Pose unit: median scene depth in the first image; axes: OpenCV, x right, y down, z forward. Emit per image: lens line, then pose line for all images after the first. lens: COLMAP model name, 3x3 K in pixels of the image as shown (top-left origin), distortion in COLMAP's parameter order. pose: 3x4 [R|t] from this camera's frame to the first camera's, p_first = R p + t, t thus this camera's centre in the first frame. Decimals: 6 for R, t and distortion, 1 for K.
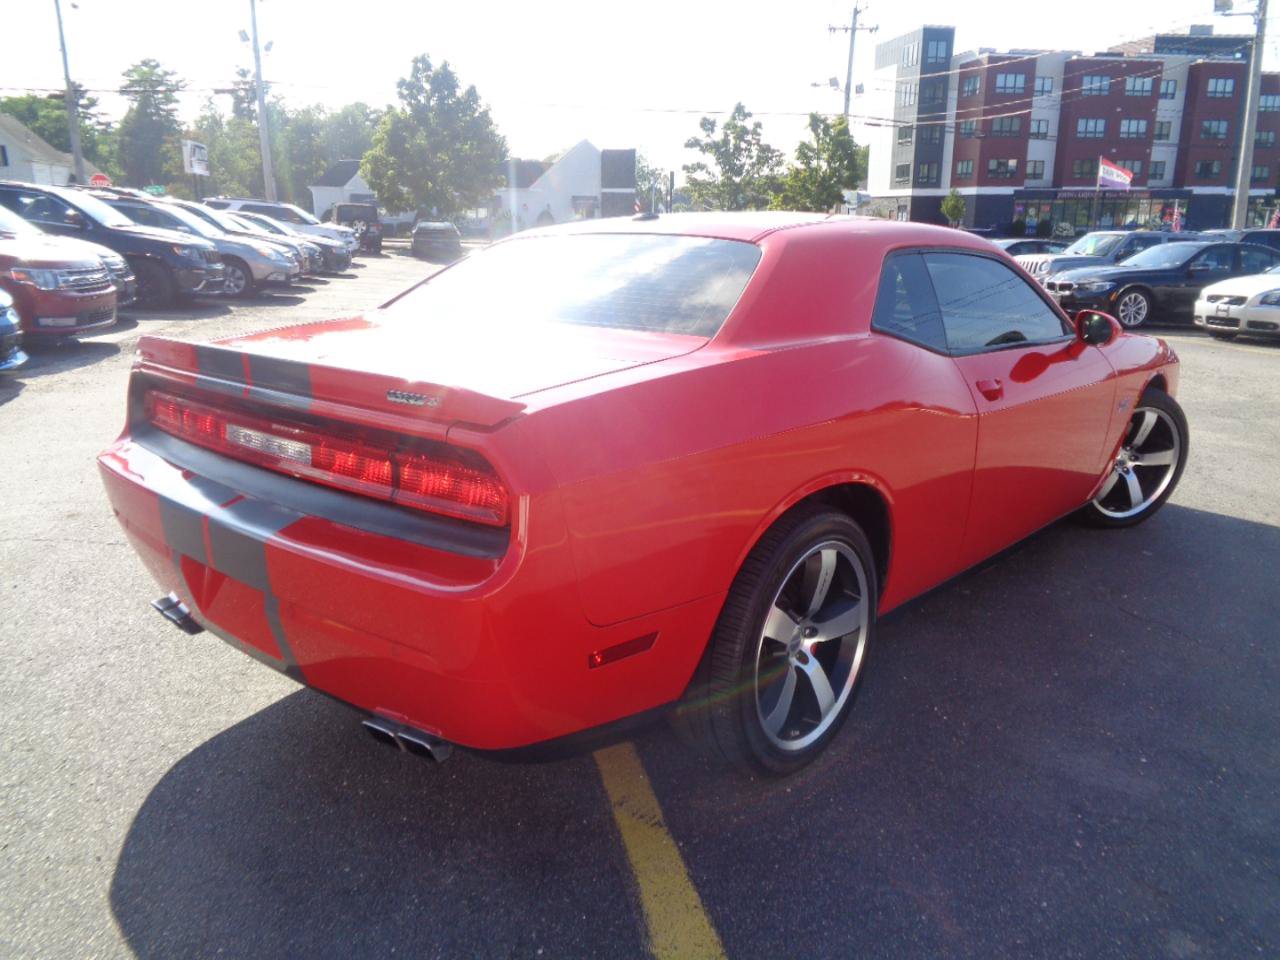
lens RADIAL K [[1208.1, 0, 654.5], [0, 1208.1, 538.7], [0, 0, 1]] dist [-0.035142, 0.082617]
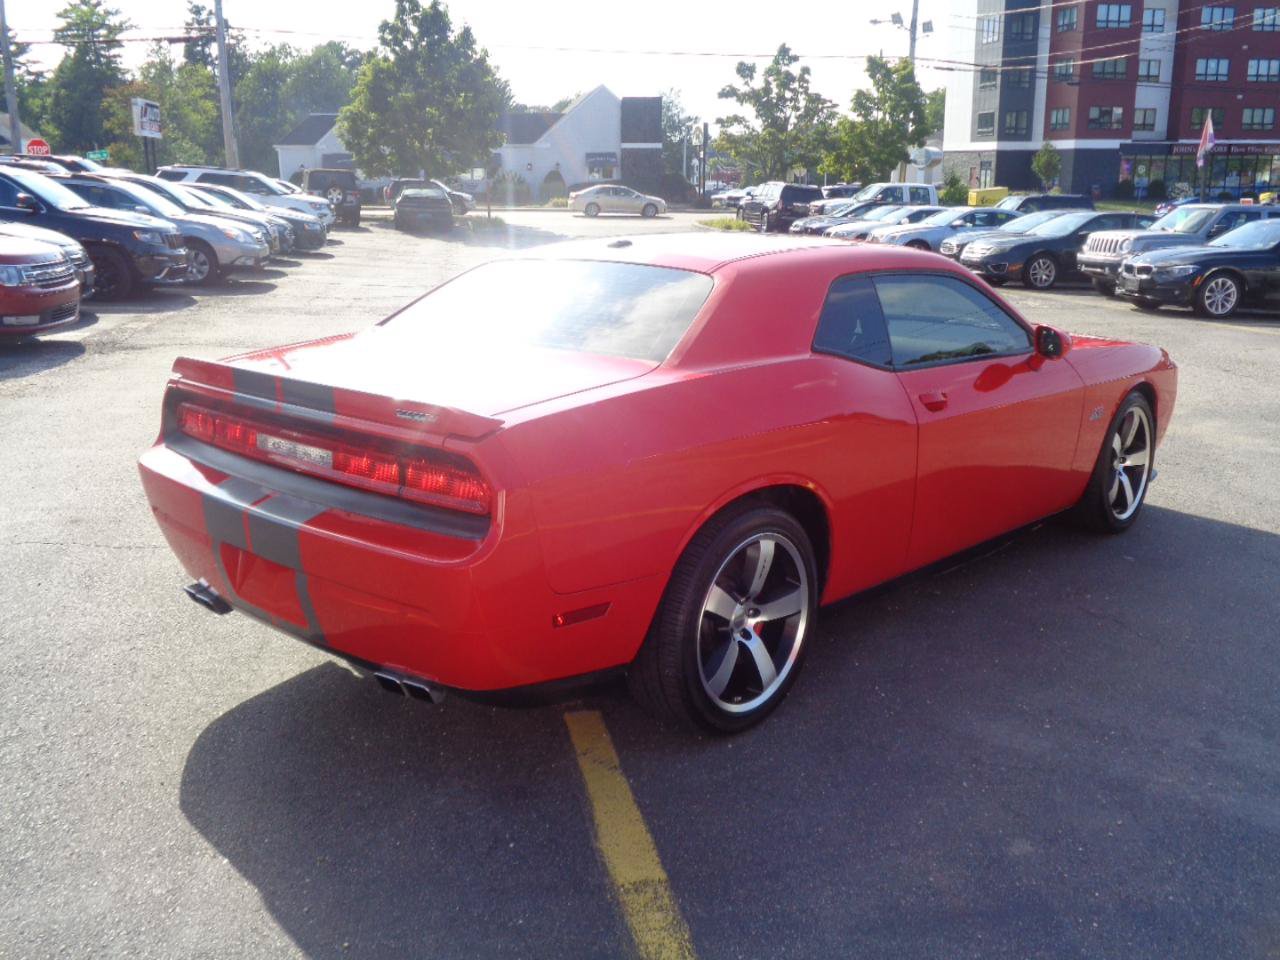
lens RADIAL K [[1760.3, 0, 638.0], [0, 1760.3, 538.6], [0, 0, 1]] dist [-0.083817, 0.044725]
pose [[0.998637, 0.001682, -0.052169, 0.037930], [-0.003167, 0.999592, -0.028396, 0.019223], [0.052100, 0.028523, 0.998234, -0.241674]]
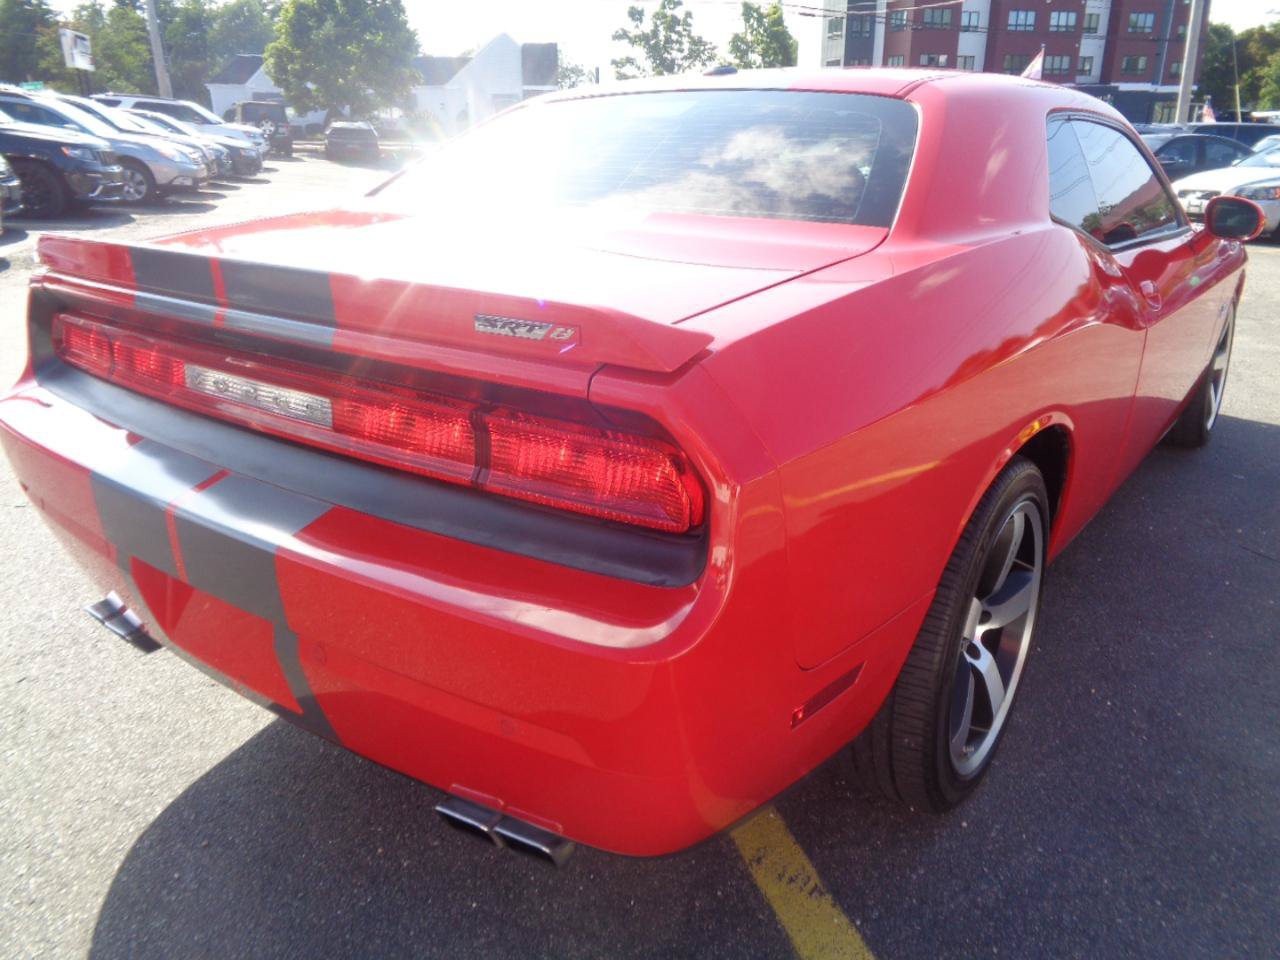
lens RADIAL K [[1101.1, 0, 638.4], [0, 1101.1, 540.5], [0, 0, 1]] dist [0.006674, -0.009044]
pose [[0.995456, -0.037821, 0.087394, -0.052235], [0.029471, 0.995048, 0.094930, -0.015891], [-0.090552, -0.091923, 0.991640, 0.114861]]
